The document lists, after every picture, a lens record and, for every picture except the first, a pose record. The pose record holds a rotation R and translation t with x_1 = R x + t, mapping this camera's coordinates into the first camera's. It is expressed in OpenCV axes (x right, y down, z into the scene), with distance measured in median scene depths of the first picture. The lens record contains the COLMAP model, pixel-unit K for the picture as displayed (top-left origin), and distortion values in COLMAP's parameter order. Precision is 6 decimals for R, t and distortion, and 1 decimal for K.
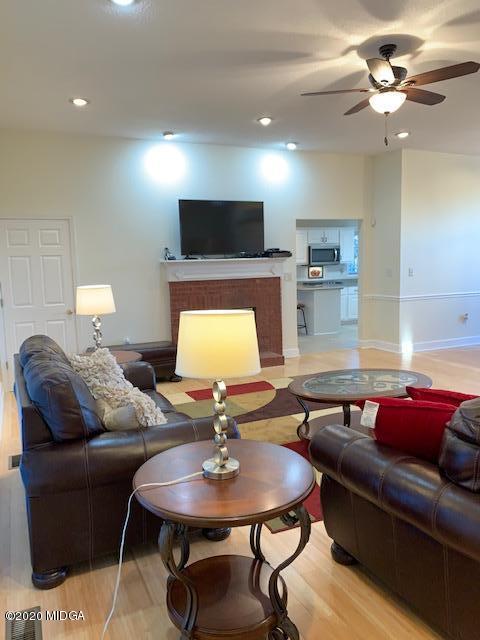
lens RADIAL K [[491.1, 0, 237.4], [0, 491.1, 318.4], [0, 0, 1]] dist [0.011092, -0.004410]
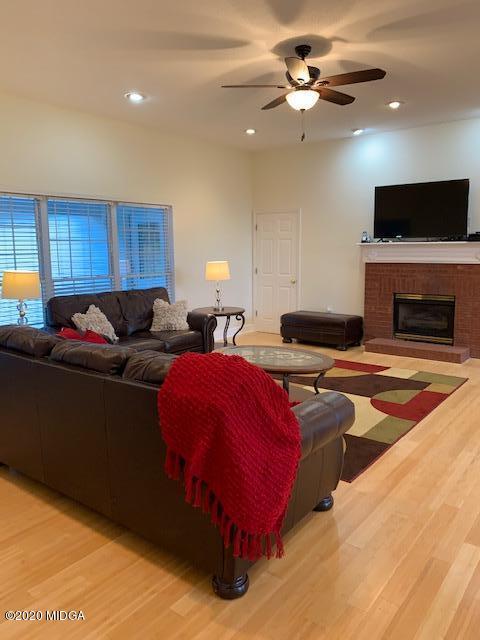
lens RADIAL K [[491.1, 0, 237.4], [0, 491.1, 318.4], [0, 0, 1]] dist [0.011092, -0.004410]
pose [[0.467958, 0.147500, -0.871355, 0.714223], [-0.108504, 0.988103, 0.108991, -0.040085], [0.877064, 0.043543, 0.478395, 0.221688]]
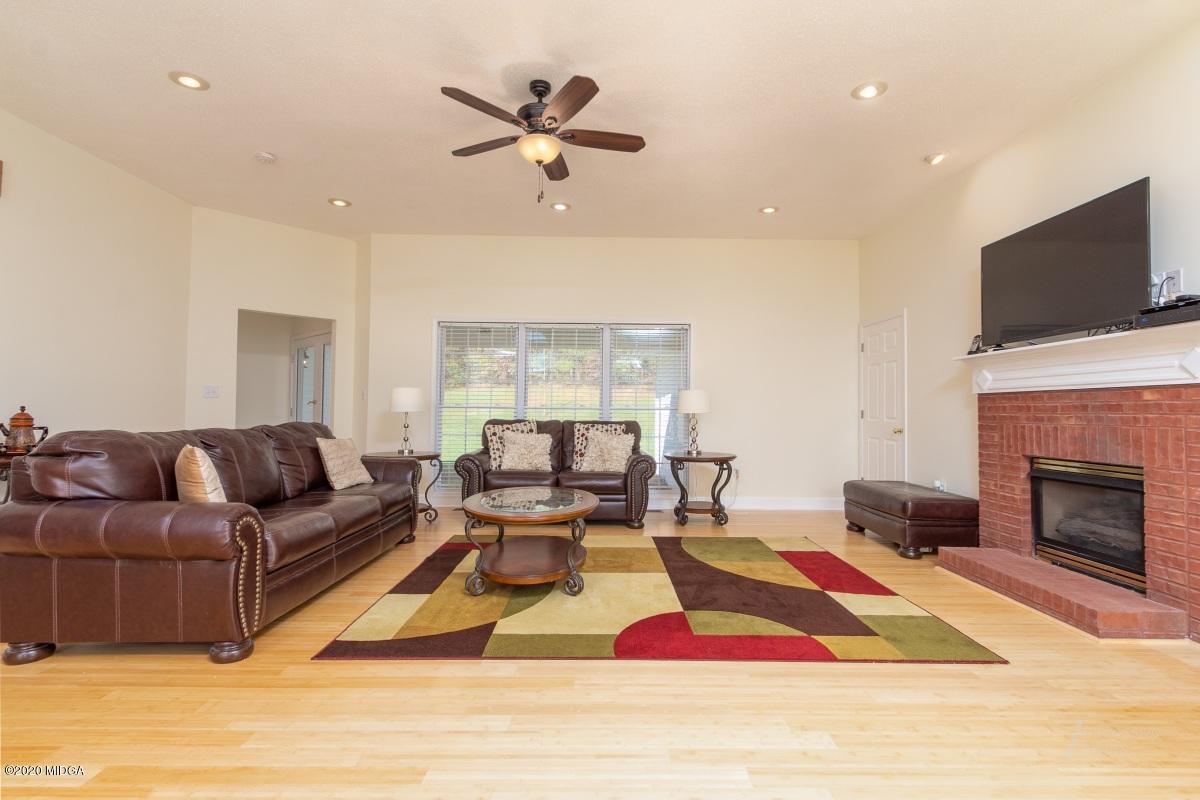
lens RADIAL K [[558.6, 0, 603.7], [0, 558.6, 402.6], [0, 0, 1]] dist [0.001943, 0.000301]
pose [[-0.400034, 0.004990, -0.916487, 0.630122], [-0.114667, 0.991855, 0.055451, -0.051307], [0.909299, 0.127273, -0.396203, 0.865260]]
